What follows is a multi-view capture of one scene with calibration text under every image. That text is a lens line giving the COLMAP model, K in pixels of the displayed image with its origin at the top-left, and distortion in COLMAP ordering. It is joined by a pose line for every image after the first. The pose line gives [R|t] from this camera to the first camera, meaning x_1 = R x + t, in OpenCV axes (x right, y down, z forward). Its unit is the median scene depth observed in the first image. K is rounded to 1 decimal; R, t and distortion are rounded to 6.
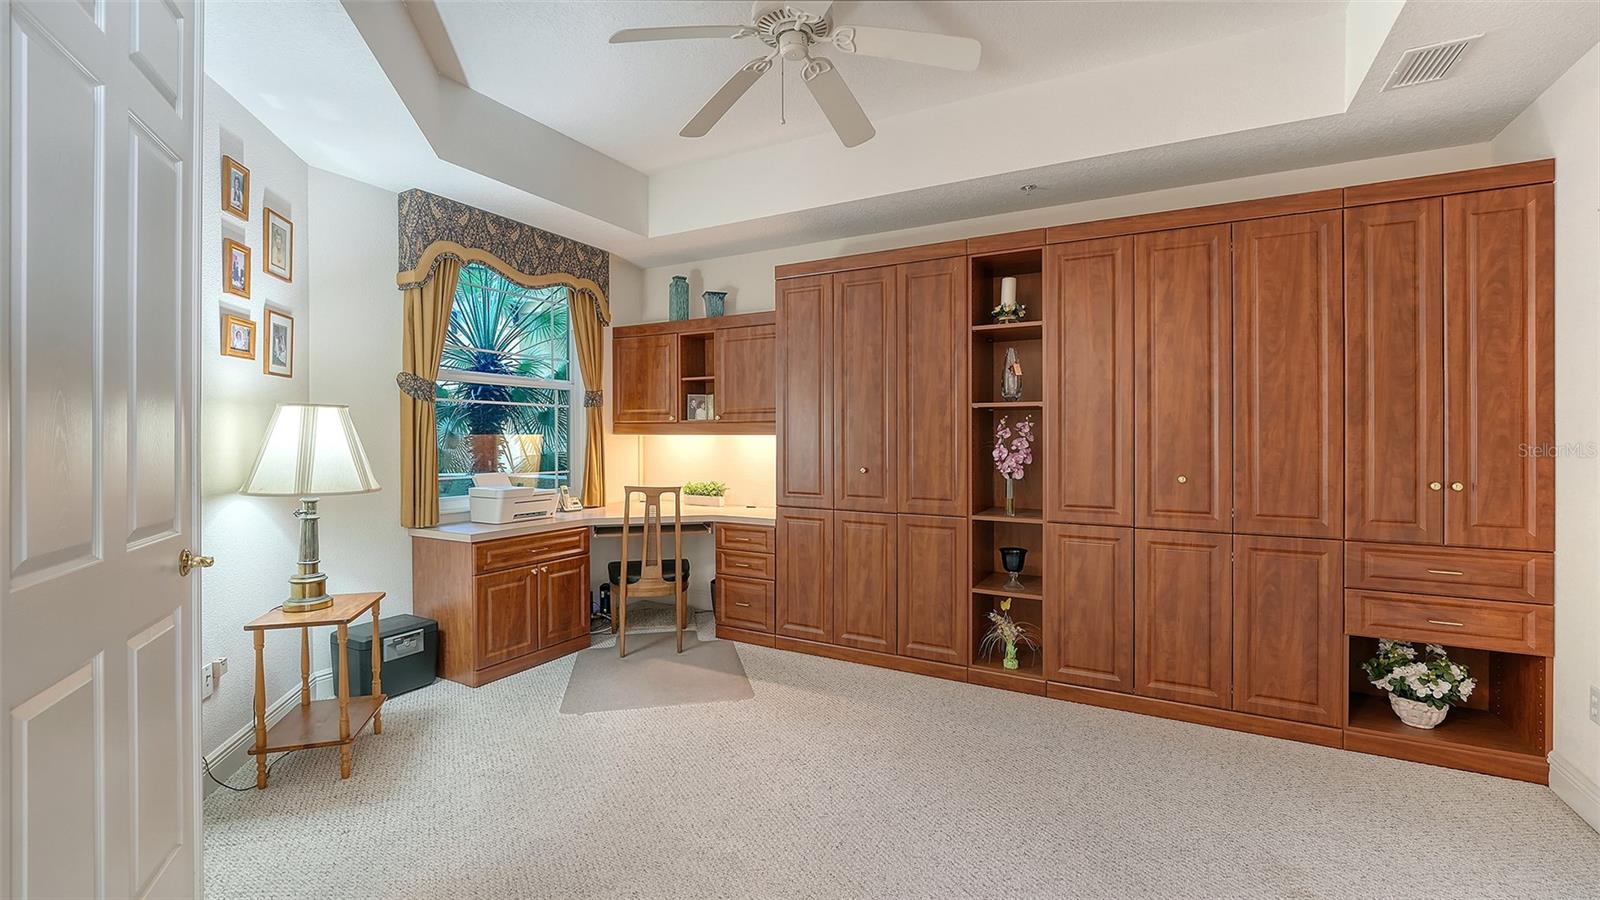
lens RADIAL K [[646.9, 0, 805.7], [0, 646.9, 444.3], [0, 0, 1]] dist [-0.011847, 0.001443]
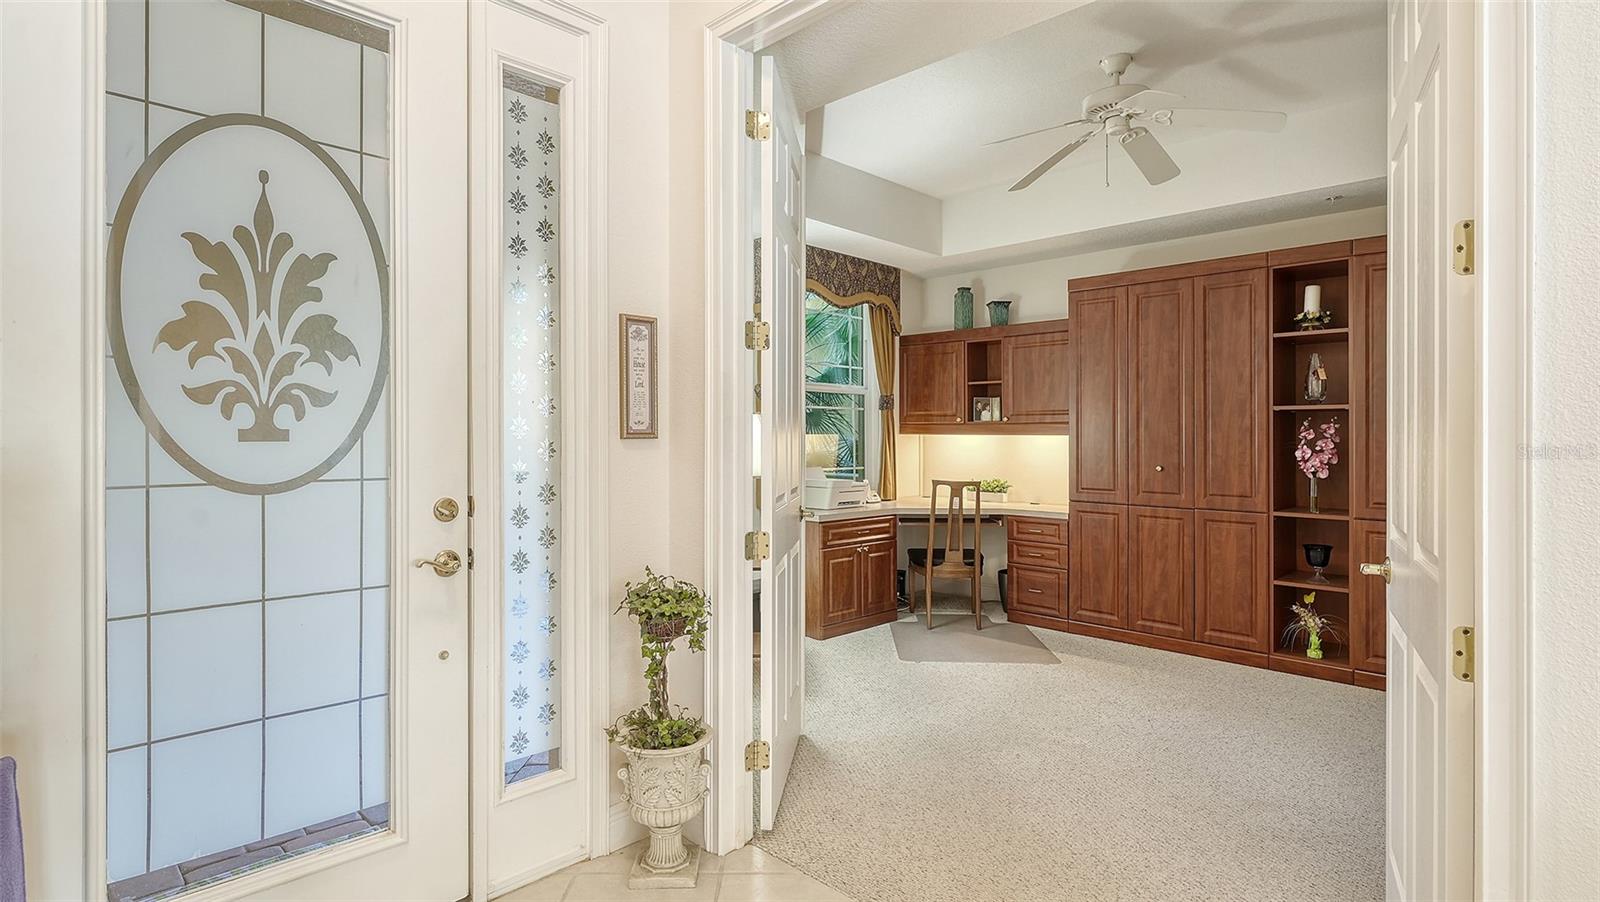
lens RADIAL K [[797.8, 0, 797.5], [0, 797.8, 437.5], [0, 0, 1]] dist [-0.005222, -0.000107]
pose [[0.963514, 0.003021, -0.267641, -0.135302], [-0.006083, 0.999925, -0.010611, 0.006387], [0.267589, 0.011852, 0.963460, -0.436398]]
